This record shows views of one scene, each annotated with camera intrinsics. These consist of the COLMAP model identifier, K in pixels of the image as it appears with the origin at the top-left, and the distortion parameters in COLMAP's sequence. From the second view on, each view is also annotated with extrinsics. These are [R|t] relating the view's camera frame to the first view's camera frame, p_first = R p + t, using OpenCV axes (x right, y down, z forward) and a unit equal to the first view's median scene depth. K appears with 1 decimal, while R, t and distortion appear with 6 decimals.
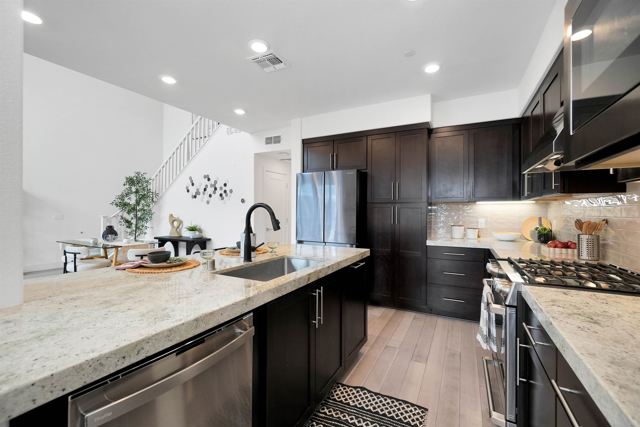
lens RADIAL K [[278.6, 0, 319.2], [0, 278.6, 213.0], [0, 0, 1]] dist [-0.004194, -0.000067]
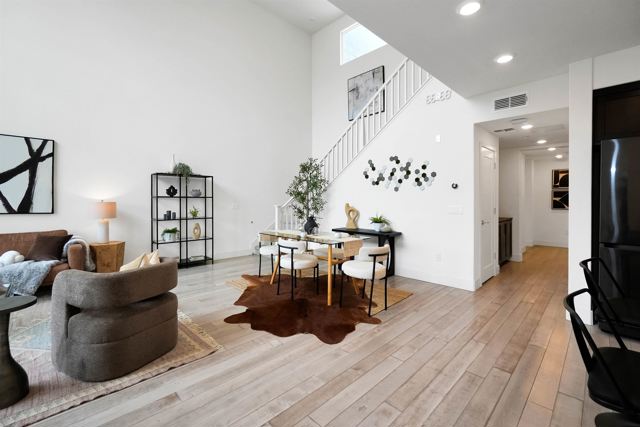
lens RADIAL K [[278.6, 0, 320.0], [0, 278.6, 209.8], [0, 0, 1]] dist [-0.004194, -0.000067]
pose [[0.957851, 0.003154, -0.287247, -0.375636], [0.004444, 0.999657, 0.025795, 0.000862], [0.287230, -0.025985, 0.957509, 0.128341]]
